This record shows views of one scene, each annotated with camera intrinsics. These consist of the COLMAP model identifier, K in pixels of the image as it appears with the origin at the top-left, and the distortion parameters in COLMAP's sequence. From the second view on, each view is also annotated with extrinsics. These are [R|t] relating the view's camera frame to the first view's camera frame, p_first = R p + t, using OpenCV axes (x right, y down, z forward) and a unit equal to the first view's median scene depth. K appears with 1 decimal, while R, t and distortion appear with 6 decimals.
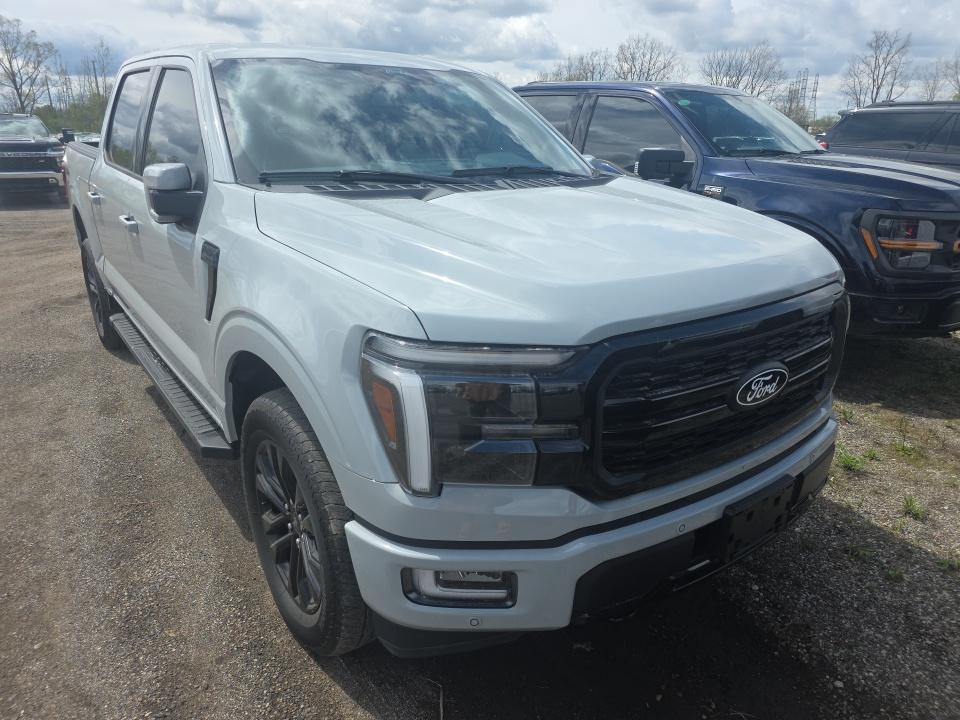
lens RADIAL K [[659.8, 0, 476.4], [0, 659.8, 357.0], [0, 0, 1]] dist [0.041766, -0.035176]
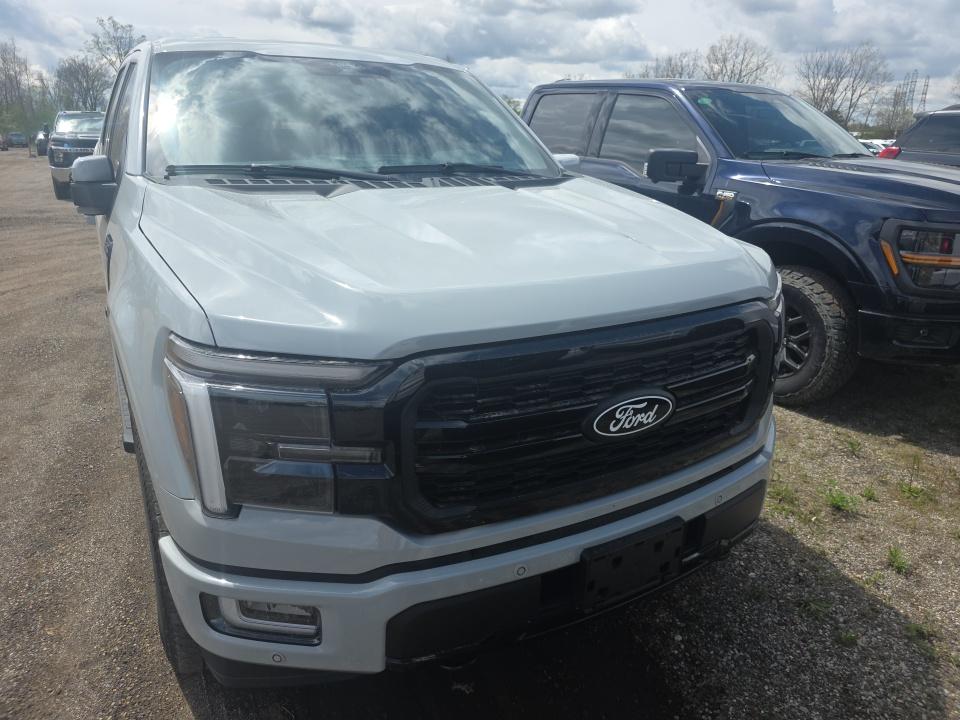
lens RADIAL K [[659.8, 0, 484.8], [0, 659.8, 350.8], [0, 0, 1]] dist [0.041766, -0.035176]
pose [[0.992752, 0.045736, -0.111142, 0.240124], [-0.047007, 0.998855, -0.008841, -0.017276], [0.110610, 0.014001, 0.993765, 0.079251]]
